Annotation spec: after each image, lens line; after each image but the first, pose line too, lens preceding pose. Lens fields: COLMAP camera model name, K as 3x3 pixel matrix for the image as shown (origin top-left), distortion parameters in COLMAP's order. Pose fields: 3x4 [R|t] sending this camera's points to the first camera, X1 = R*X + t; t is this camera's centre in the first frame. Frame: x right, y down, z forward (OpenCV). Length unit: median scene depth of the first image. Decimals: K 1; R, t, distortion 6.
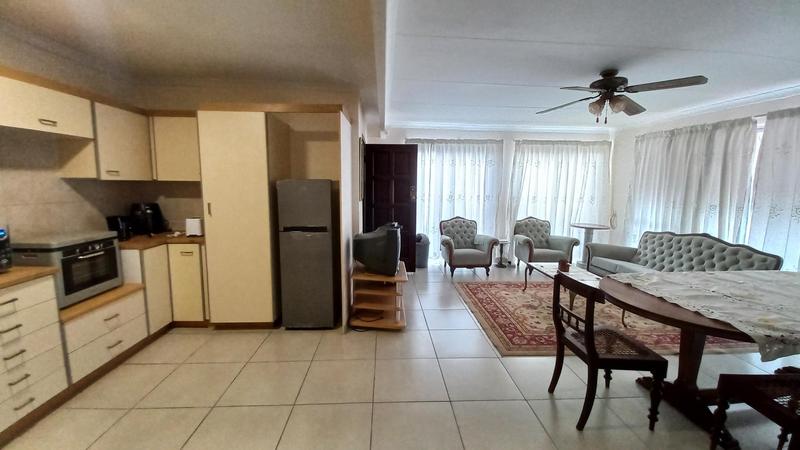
lens RADIAL K [[308.4, 0, 399.5], [0, 308.4, 222.0], [0, 0, 1]] dist [0.000959, -0.012971]
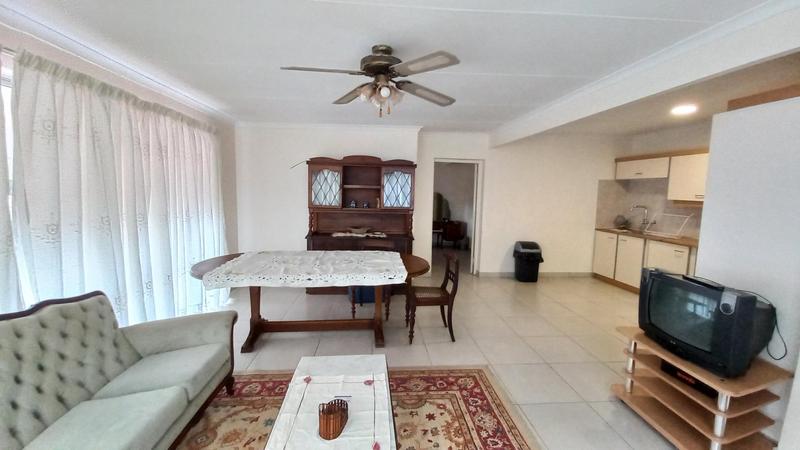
lens RADIAL K [[308.4, 0, 399.5], [0, 308.4, 222.0], [0, 0, 1]] dist [0.000959, -0.012971]
pose [[-0.998656, -0.026143, -0.044745, 0.699478], [-0.035294, 0.975343, 0.217852, -0.249358], [0.037946, 0.219139, -0.974956, 1.933918]]
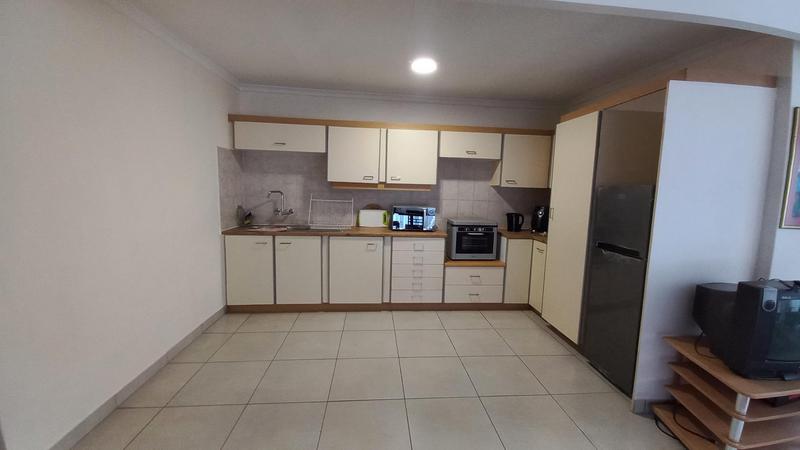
lens RADIAL K [[308.4, 0, 399.5], [0, 308.4, 222.0], [0, 0, 1]] dist [0.000959, -0.012971]
pose [[0.037553, 0.104879, -0.993776, 0.490727], [-0.150532, 0.983723, 0.098130, -0.043784], [0.987892, 0.145910, 0.052730, 0.457722]]
